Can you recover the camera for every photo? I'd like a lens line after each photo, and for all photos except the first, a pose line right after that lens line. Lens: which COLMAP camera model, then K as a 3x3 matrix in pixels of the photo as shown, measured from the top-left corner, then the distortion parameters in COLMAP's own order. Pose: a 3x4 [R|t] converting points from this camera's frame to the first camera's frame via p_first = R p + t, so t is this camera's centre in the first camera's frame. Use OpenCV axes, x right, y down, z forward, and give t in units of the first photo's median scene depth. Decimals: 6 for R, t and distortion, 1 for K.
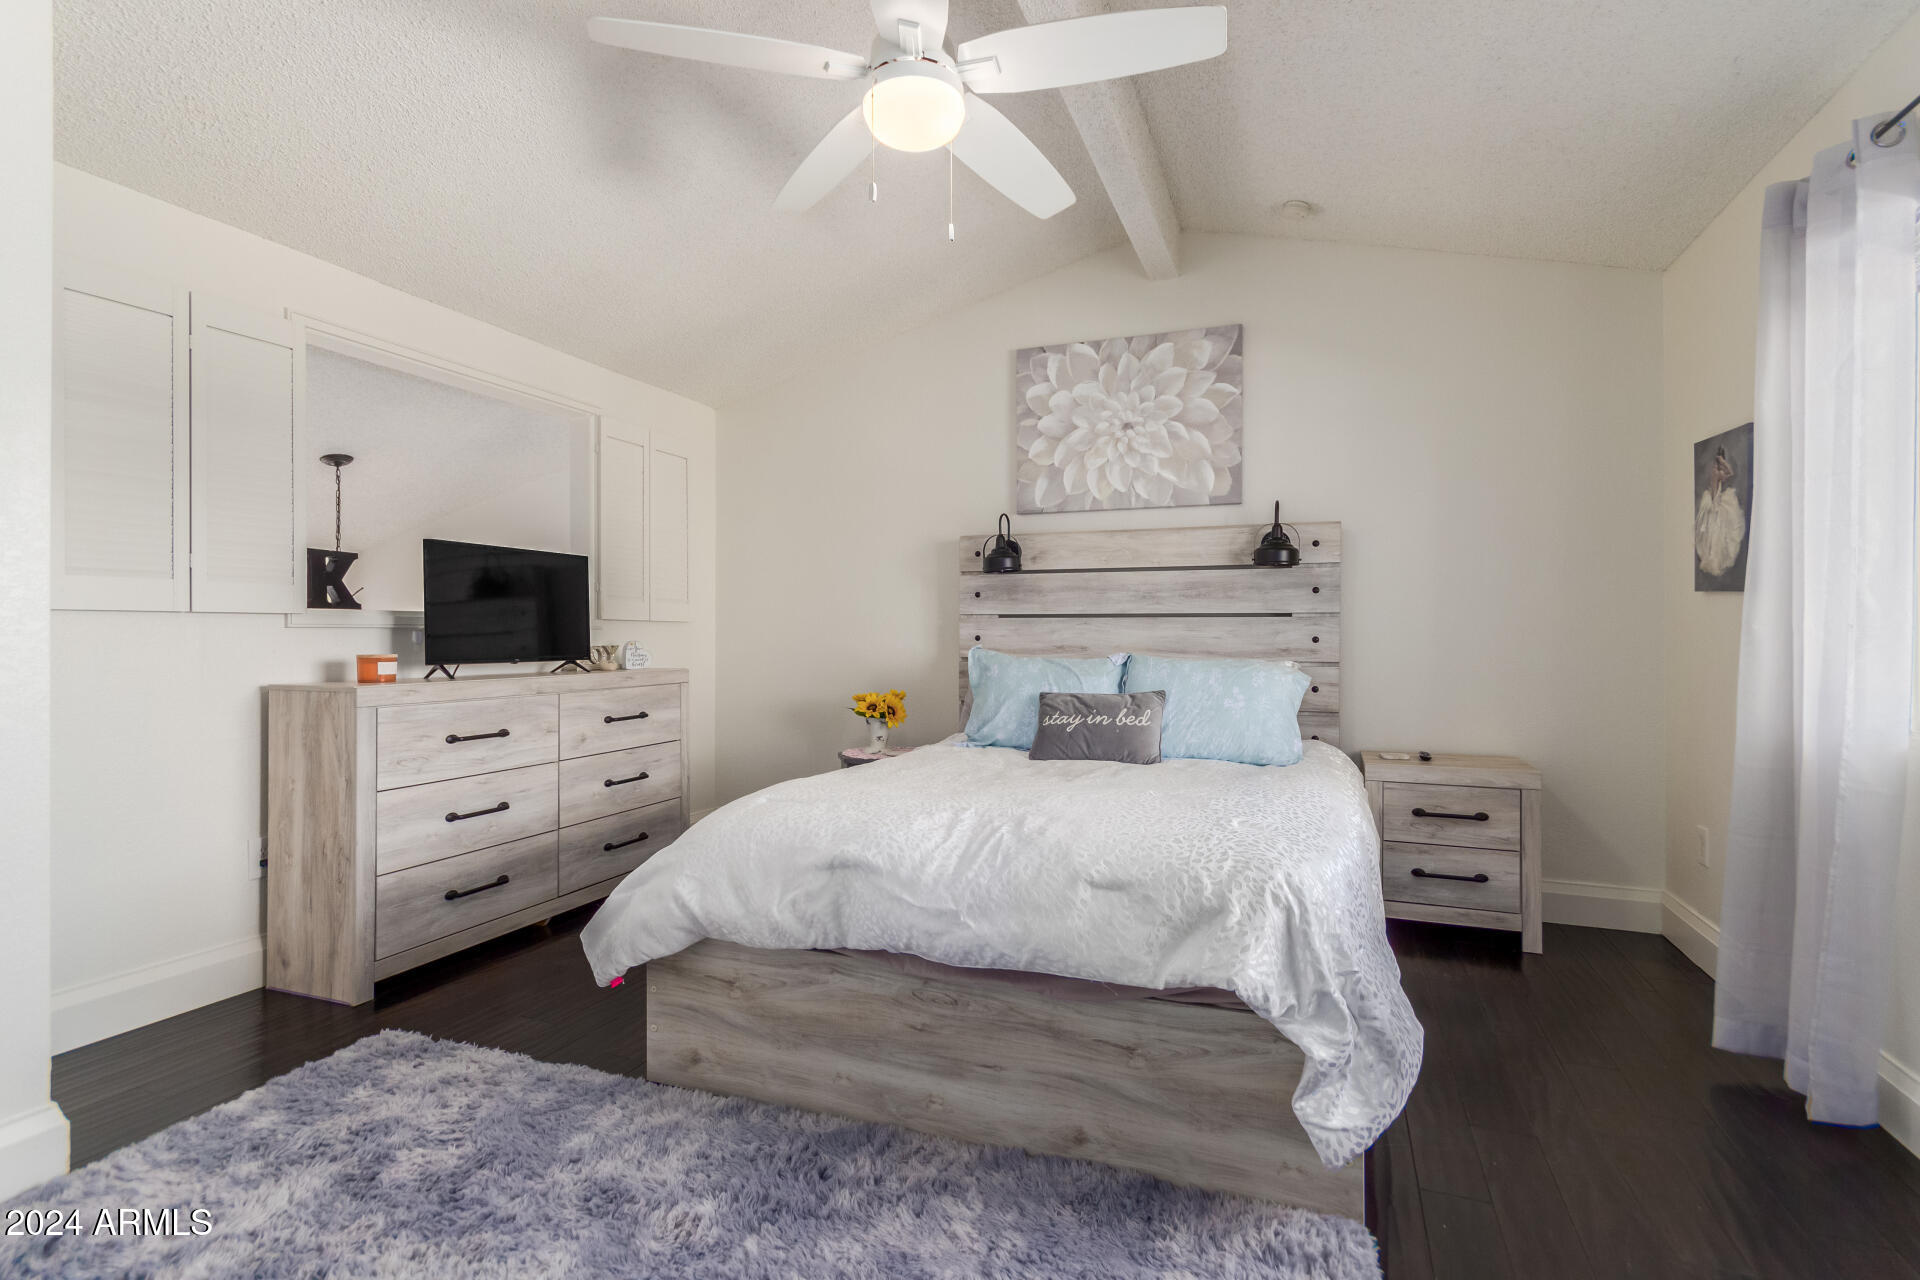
lens RADIAL K [[853.7, 0, 961.4], [0, 853.7, 636.0], [0, 0, 1]] dist [0.003505, 0.000493]
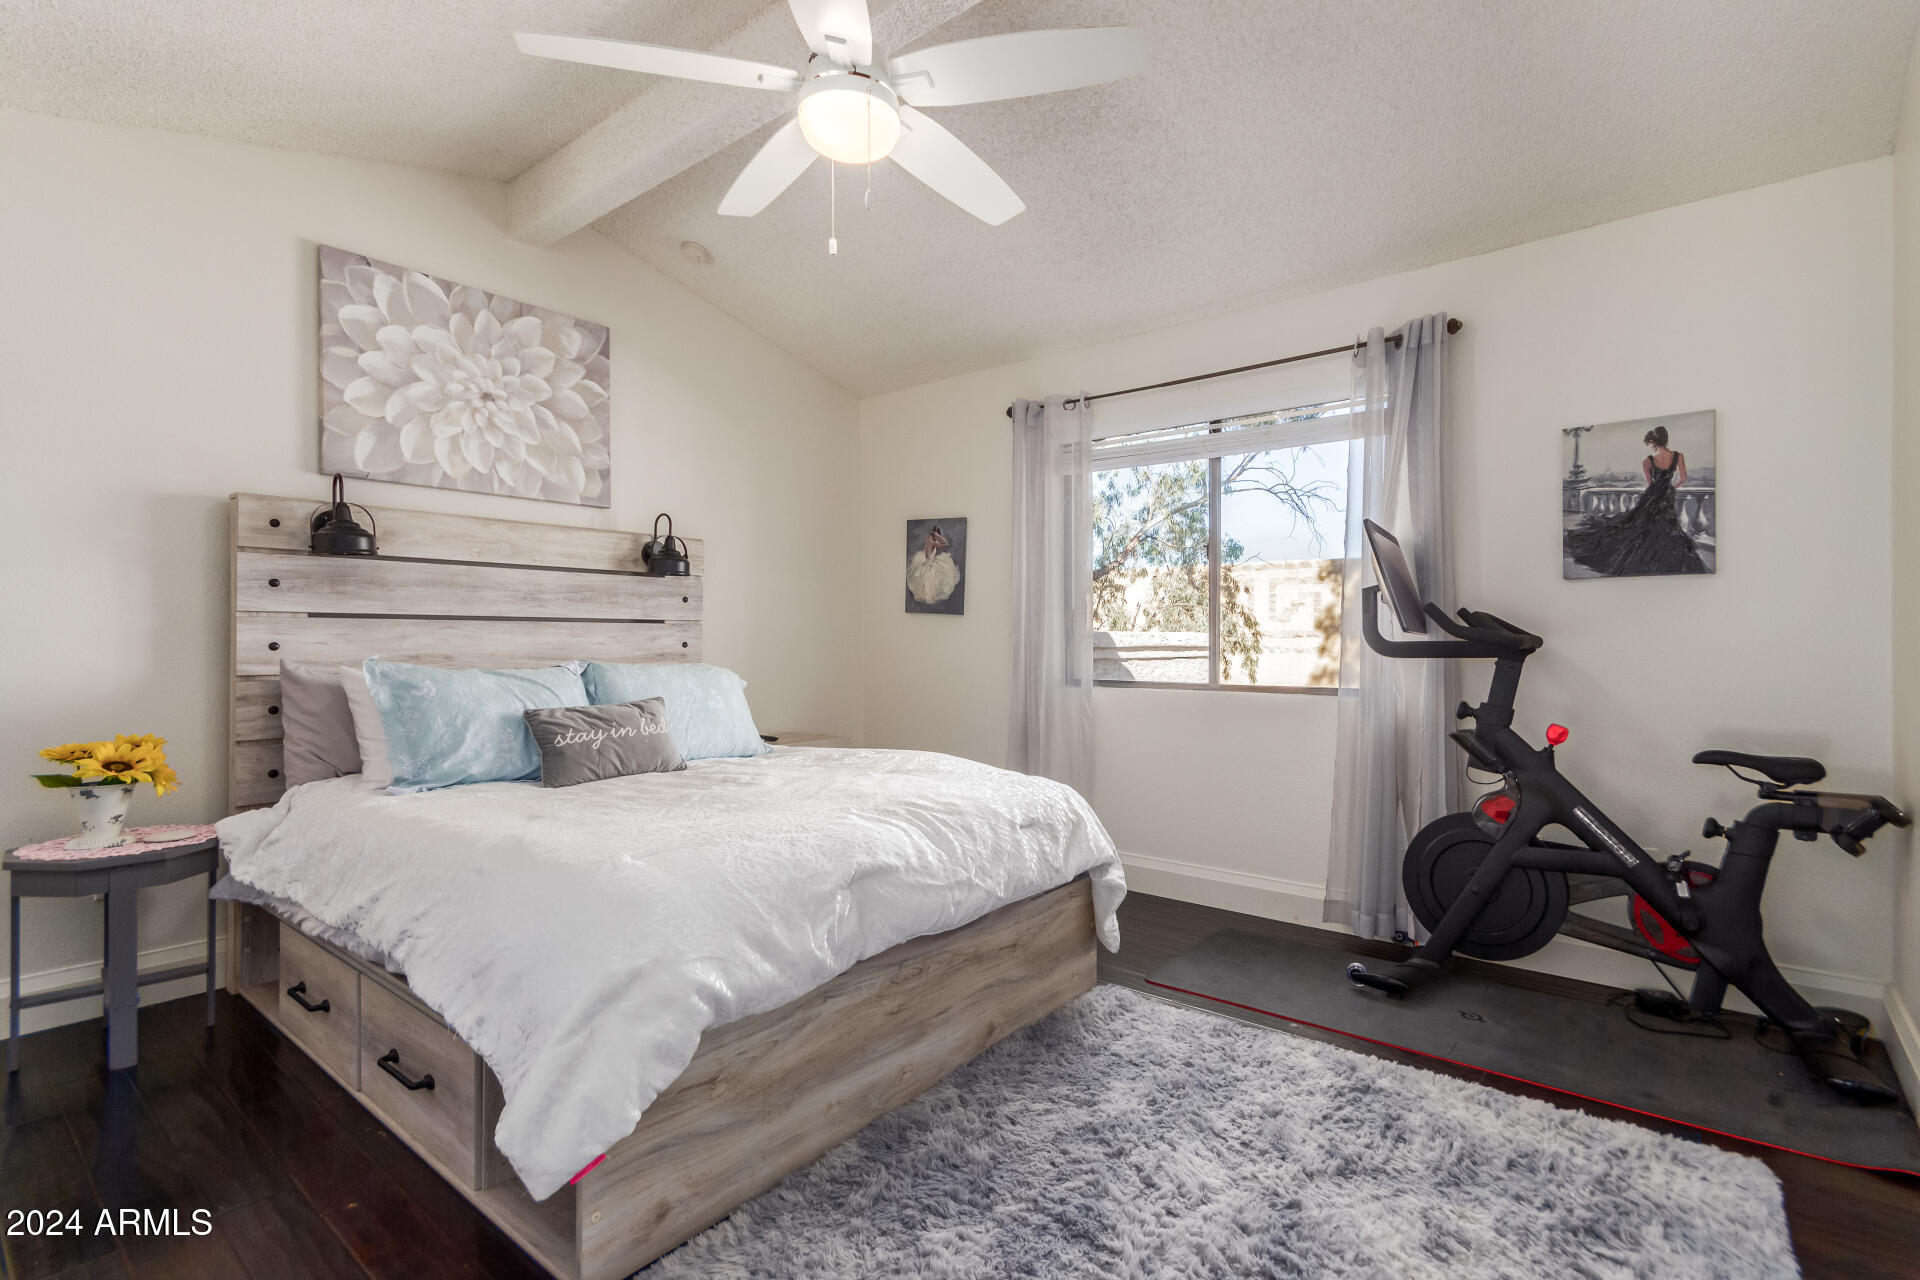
lens RADIAL K [[894.8, 0, 956.8], [0, 894.8, 644.7], [0, 0, 1]] dist [0.015139, -0.003230]
pose [[0.334402, -0.008251, 0.942394, -0.505723], [0.002396, 0.999966, 0.007904, -0.003721], [-0.942427, -0.000385, 0.334411, 0.259640]]
